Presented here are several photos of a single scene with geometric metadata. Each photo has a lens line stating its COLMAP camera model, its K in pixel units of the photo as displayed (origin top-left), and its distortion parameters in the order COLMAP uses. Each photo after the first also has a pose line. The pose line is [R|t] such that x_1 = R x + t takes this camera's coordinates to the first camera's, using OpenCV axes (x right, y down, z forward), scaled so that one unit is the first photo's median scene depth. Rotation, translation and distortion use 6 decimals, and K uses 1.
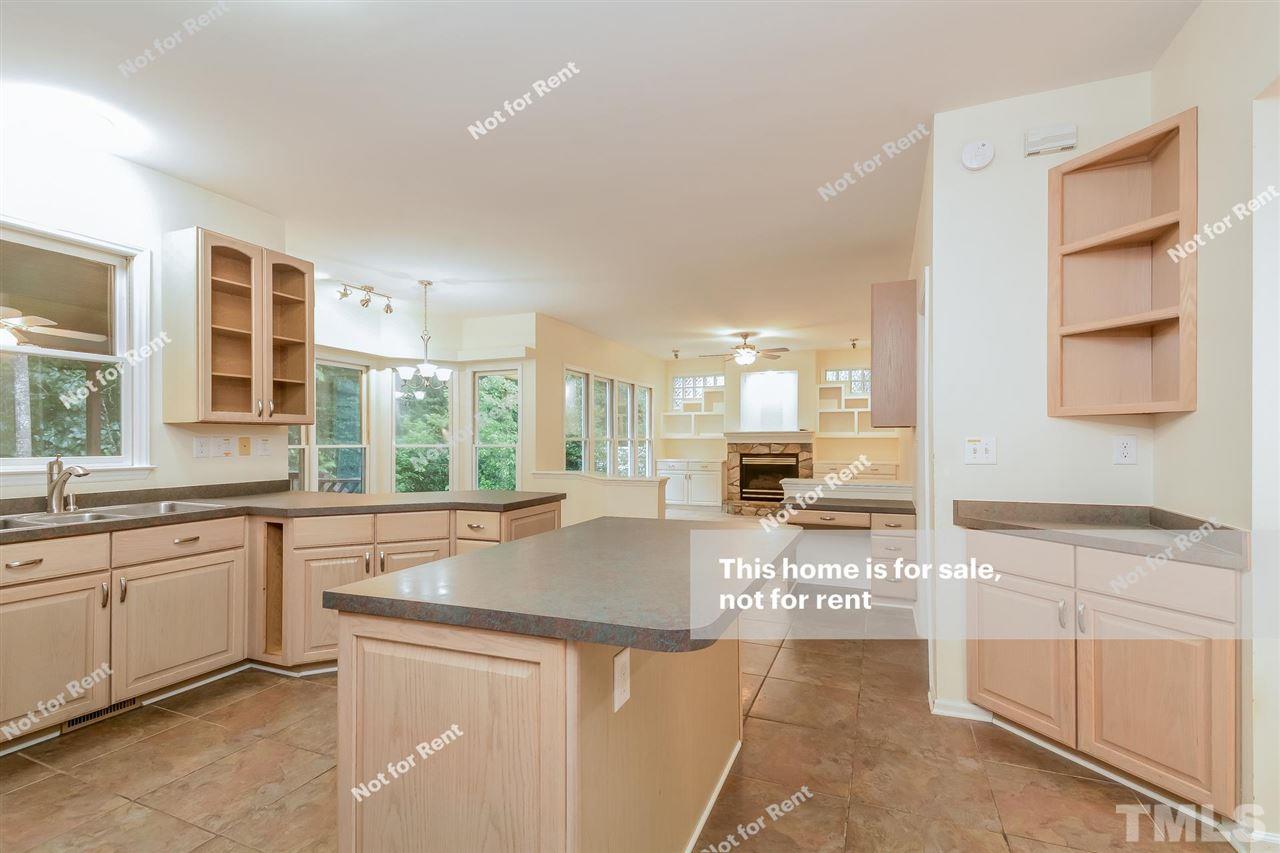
lens RADIAL K [[560.9, 0, 644.6], [0, 560.9, 435.5], [0, 0, 1]] dist [0.001777, -0.000001]
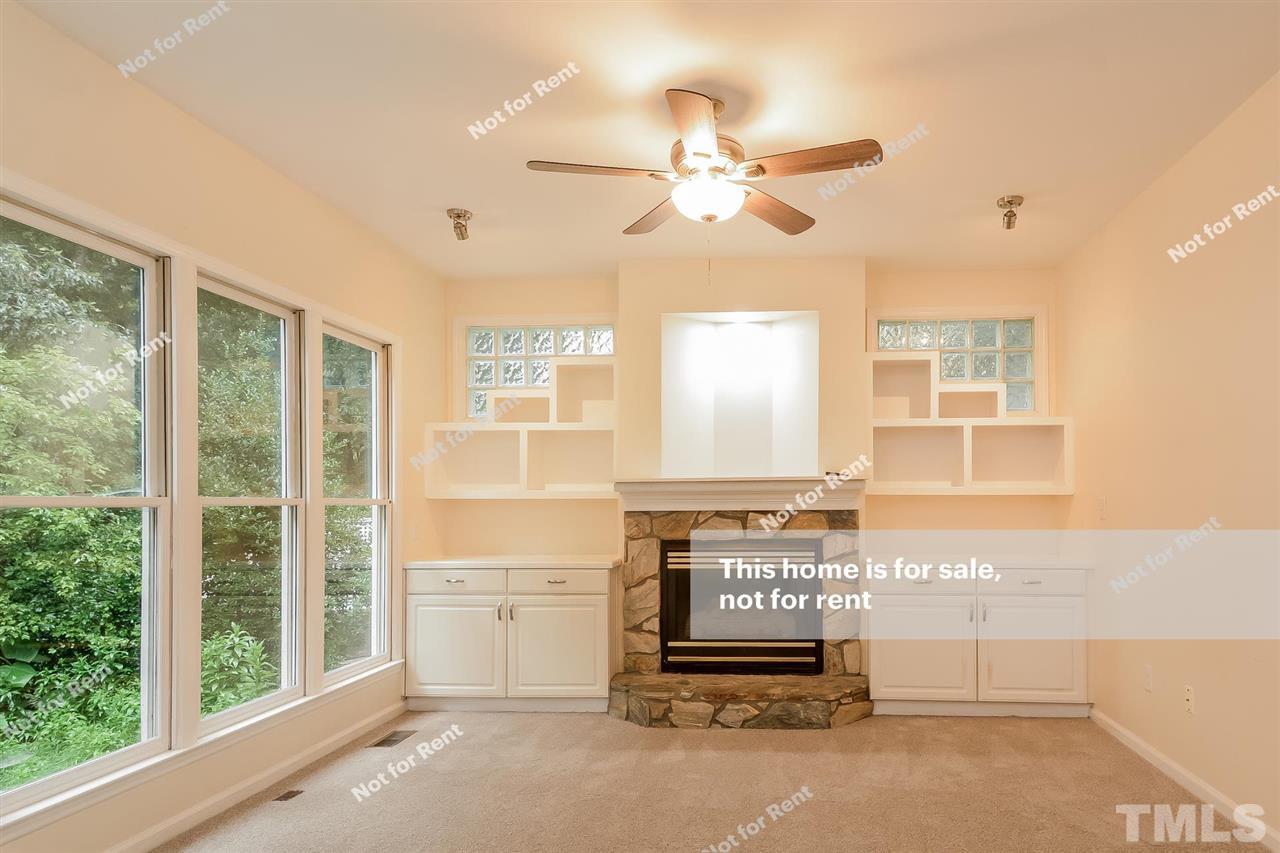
lens RADIAL K [[560.9, 0, 708.9], [0, 560.9, 503.9], [0, 0, 1]] dist [0.001777, -0.000001]
pose [[0.941660, -0.002588, 0.336556, 0.080029], [0.000207, 0.999975, 0.007112, 0.006394], [-0.336566, -0.006627, 0.941637, 0.656421]]
